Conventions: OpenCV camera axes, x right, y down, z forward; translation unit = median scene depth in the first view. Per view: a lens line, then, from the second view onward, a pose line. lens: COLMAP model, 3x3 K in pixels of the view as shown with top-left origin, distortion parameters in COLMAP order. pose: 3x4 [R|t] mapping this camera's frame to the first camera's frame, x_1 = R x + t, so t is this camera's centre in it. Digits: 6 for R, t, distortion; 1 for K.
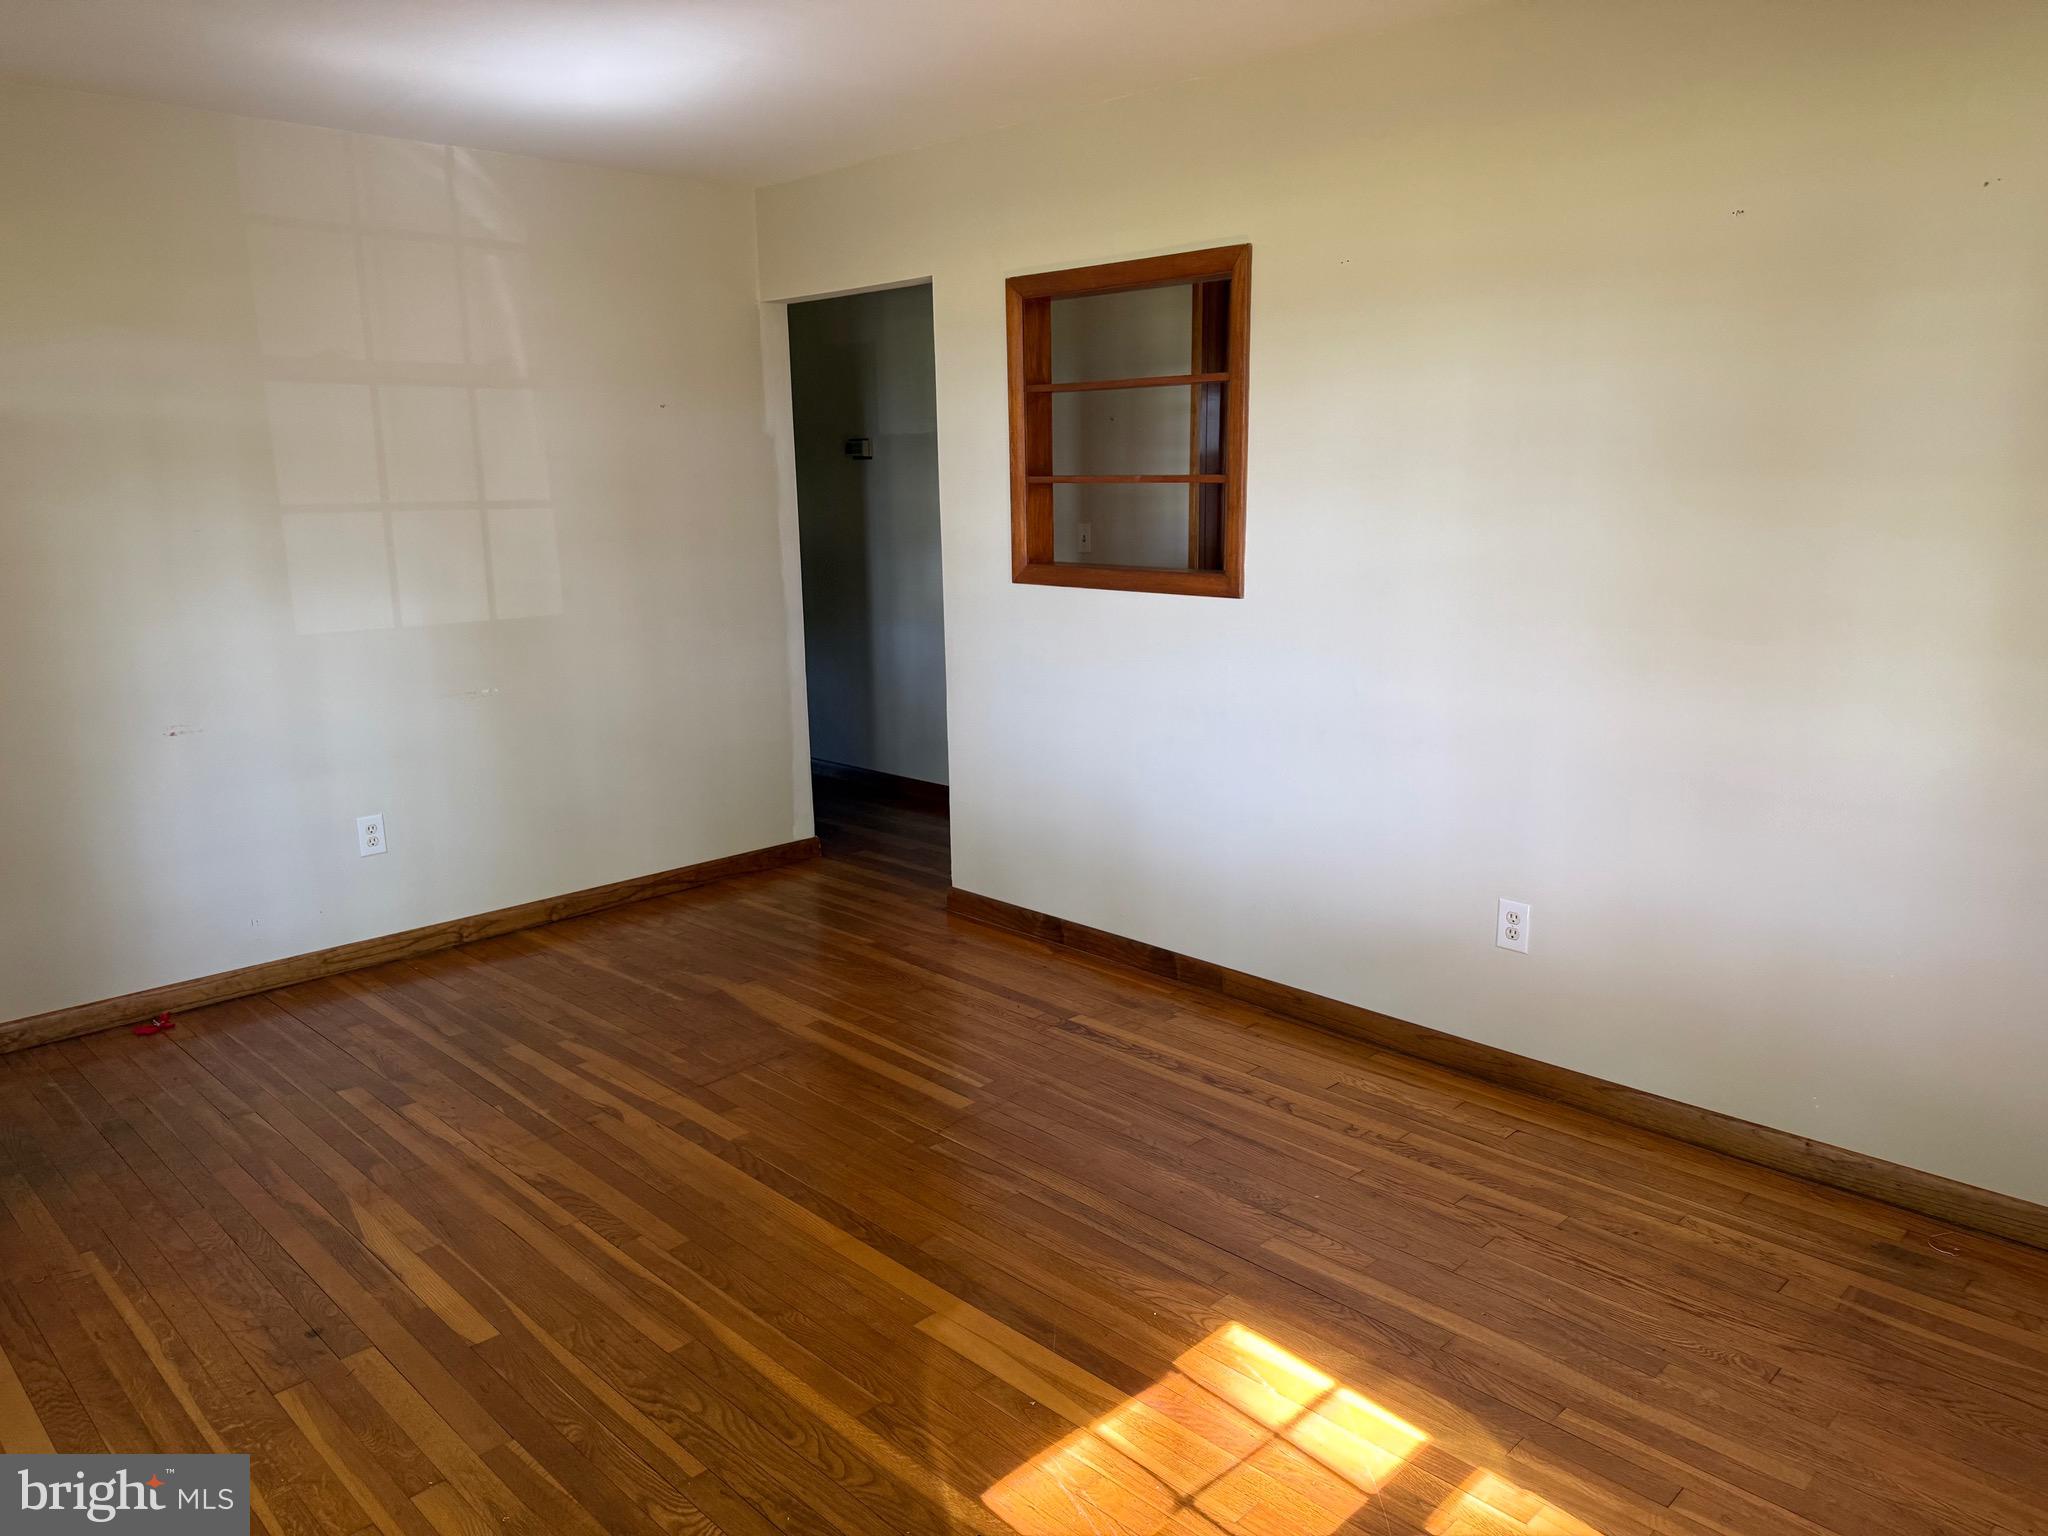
lens RADIAL K [[1469.1, 0, 1023.0], [0, 1469.1, 769.4], [0, 0, 1]] dist [0.038964, -0.042813]
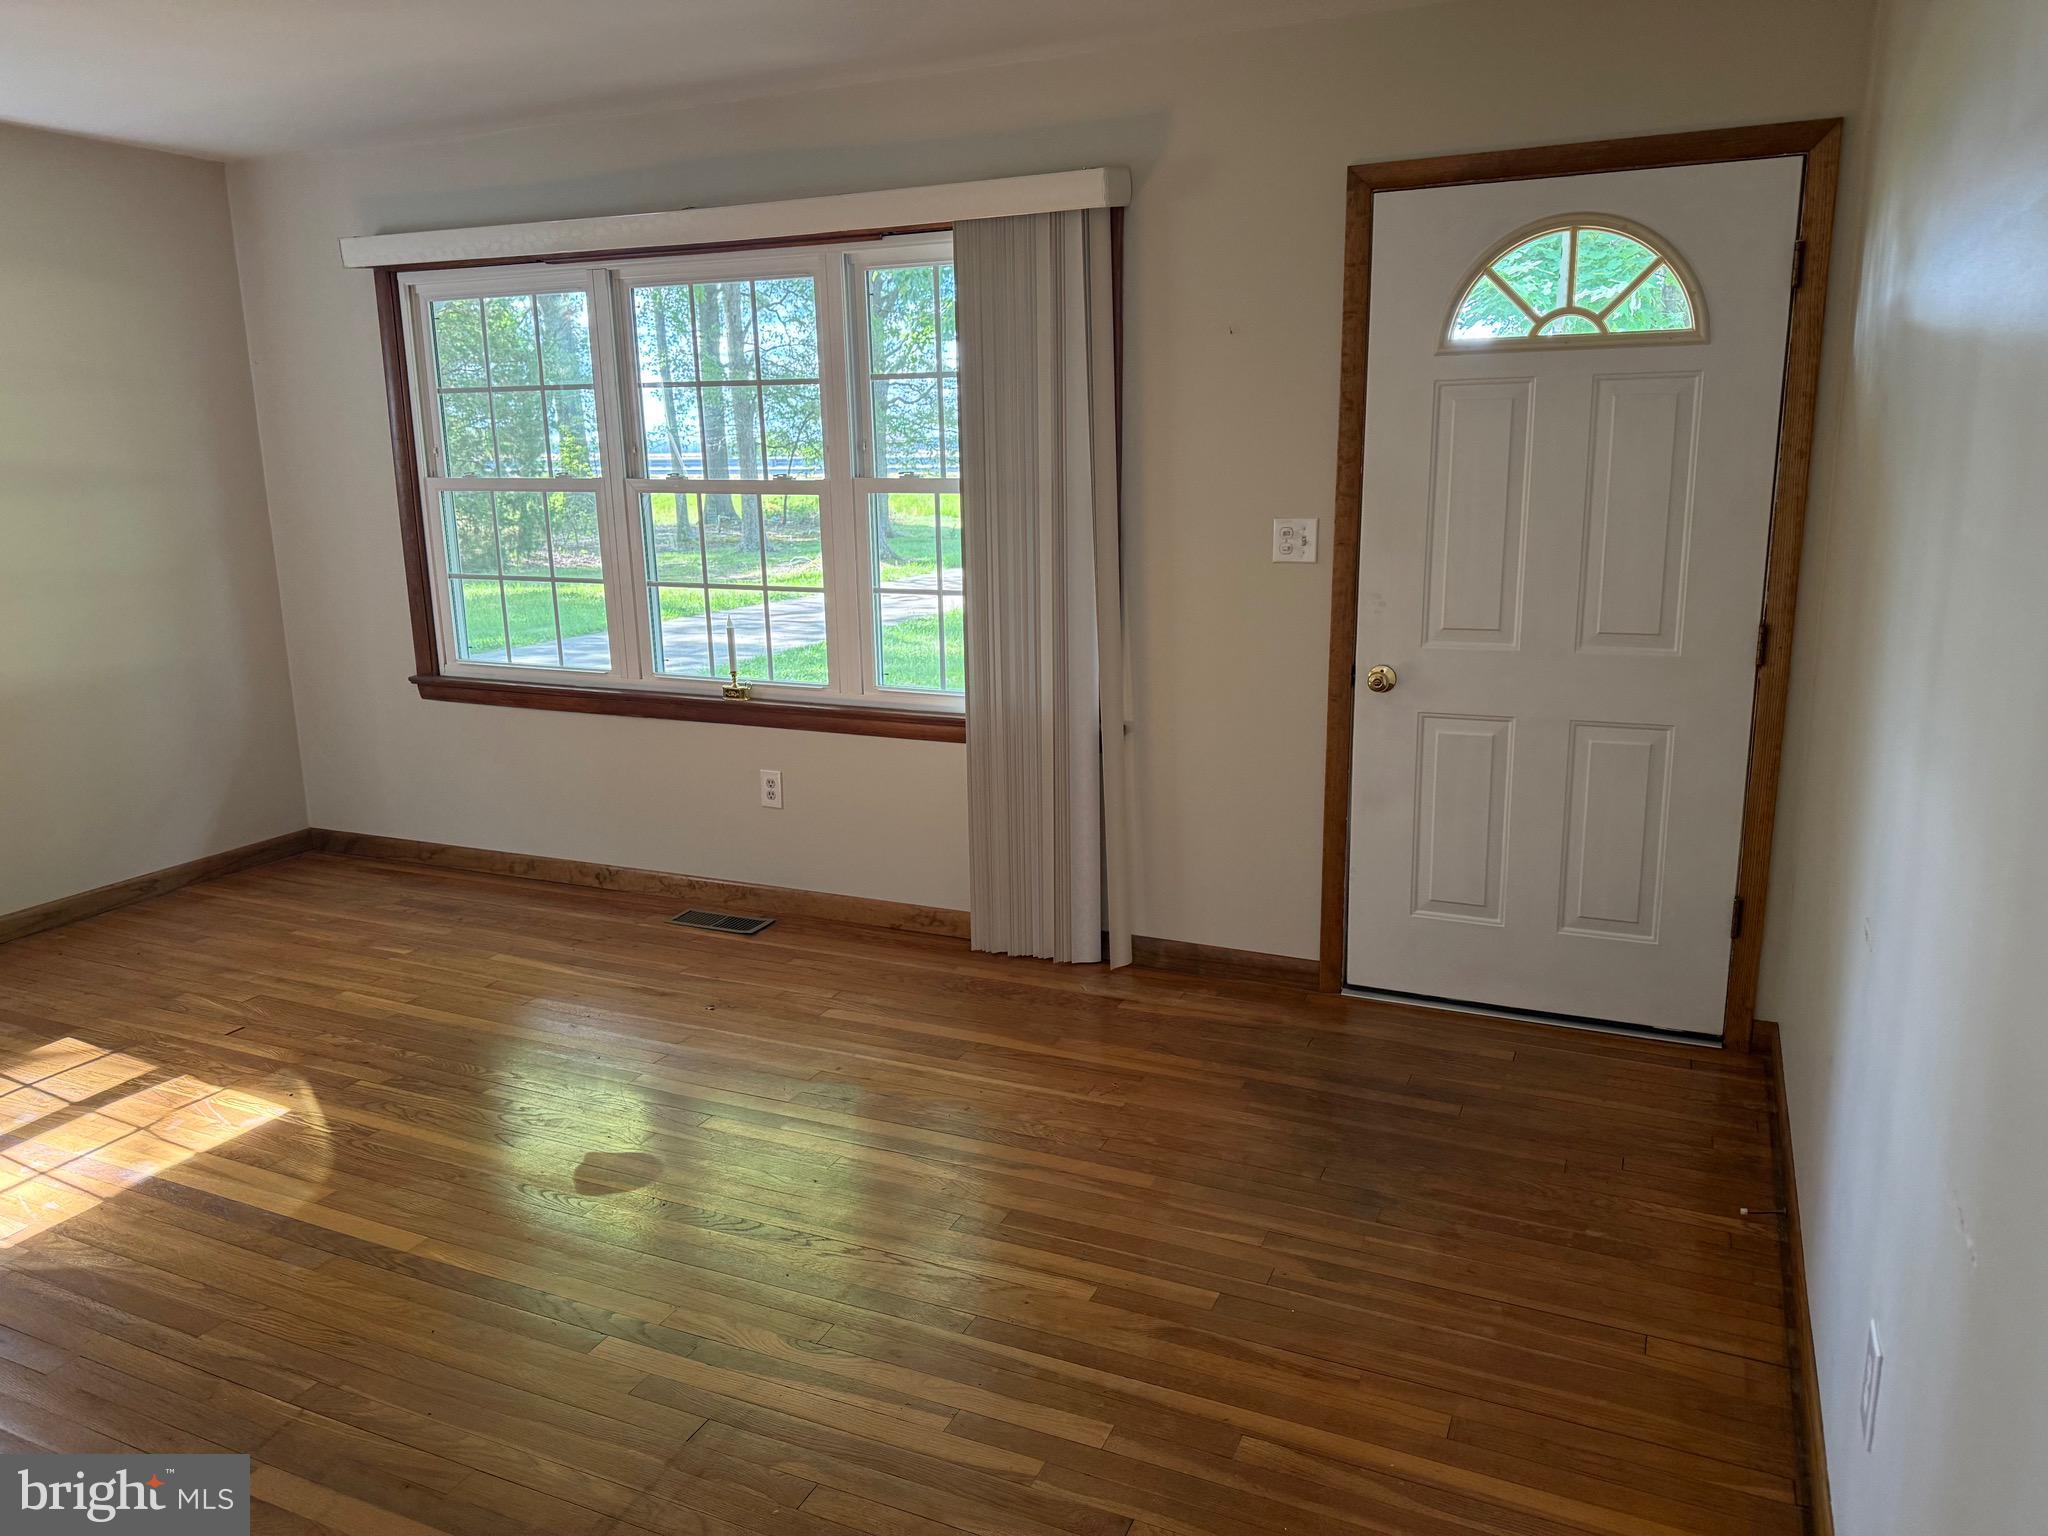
lens RADIAL K [[1469.1, 0, 1023.0], [0, 1469.1, 769.4], [0, 0, 1]] dist [0.038964, -0.042813]
pose [[-0.934249, 0.114543, -0.337727, -0.215624], [-0.033629, 0.914499, 0.403187, -0.406110], [0.355034, 0.388035, -0.850518, 1.983761]]
